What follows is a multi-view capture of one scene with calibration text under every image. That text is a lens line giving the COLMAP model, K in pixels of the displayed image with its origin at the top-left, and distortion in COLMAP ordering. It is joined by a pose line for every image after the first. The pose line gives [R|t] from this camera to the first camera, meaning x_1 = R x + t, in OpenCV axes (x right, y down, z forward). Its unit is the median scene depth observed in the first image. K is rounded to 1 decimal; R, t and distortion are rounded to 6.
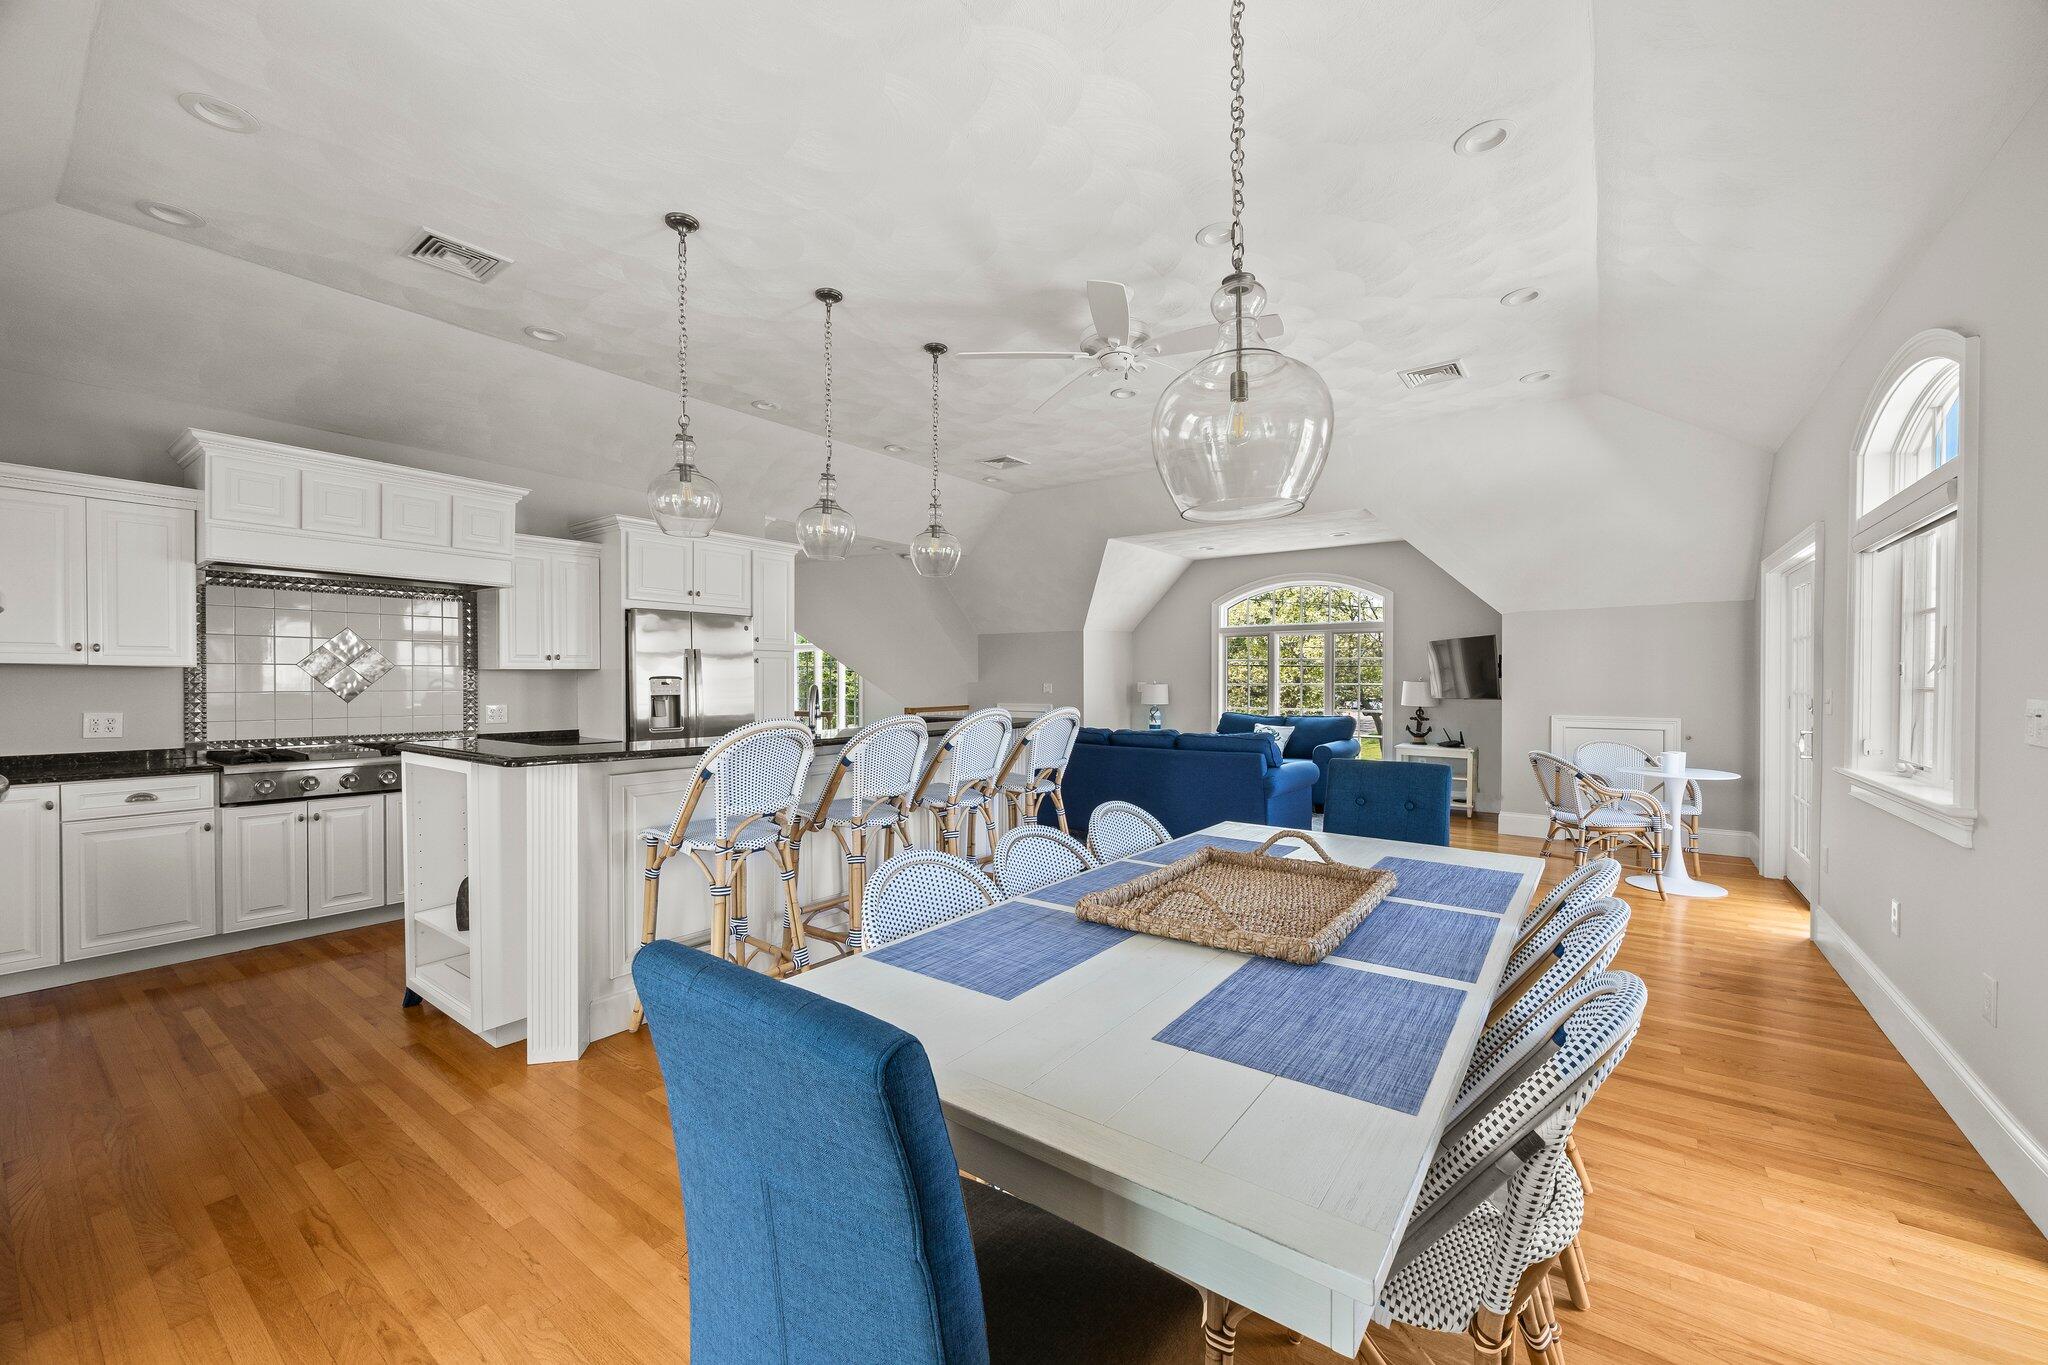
lens RADIAL K [[787.1, 0, 1024.0], [0, 787.1, 682.5], [0, 0, 1]] dist [-0.001253, 0.000011]
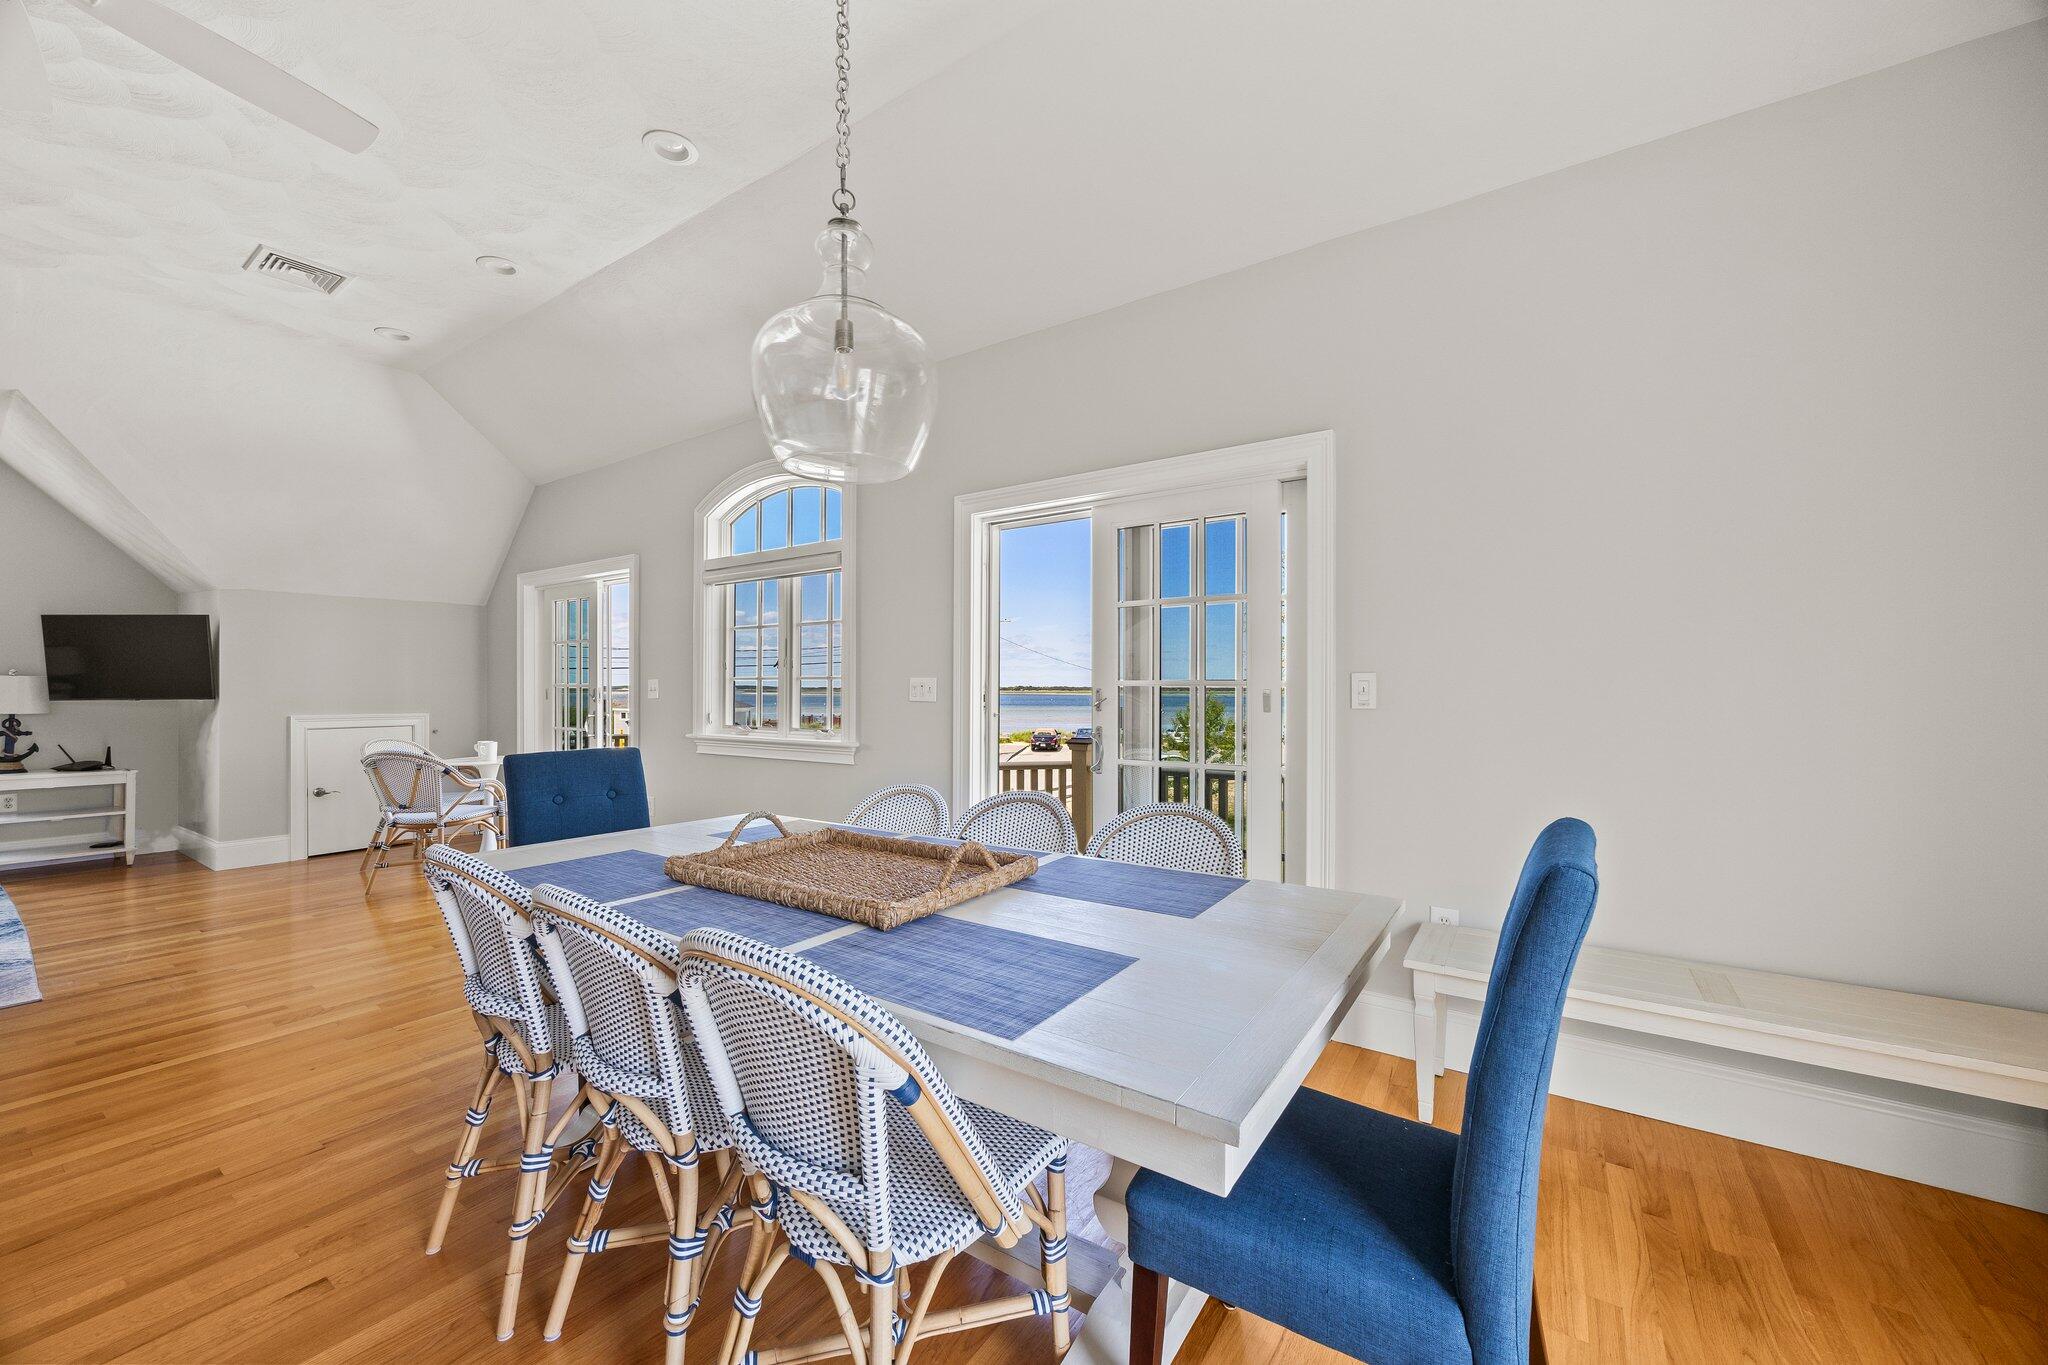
lens RADIAL K [[787.1, 0, 1024.0], [0, 787.1, 682.5], [0, 0, 1]] dist [-0.001253, 0.000011]
pose [[-0.026950, 0.004363, 0.999627, -0.266126], [0.003840, 0.999984, -0.004261, 0.017263], [-0.999629, 0.003723, -0.026966, 0.312227]]
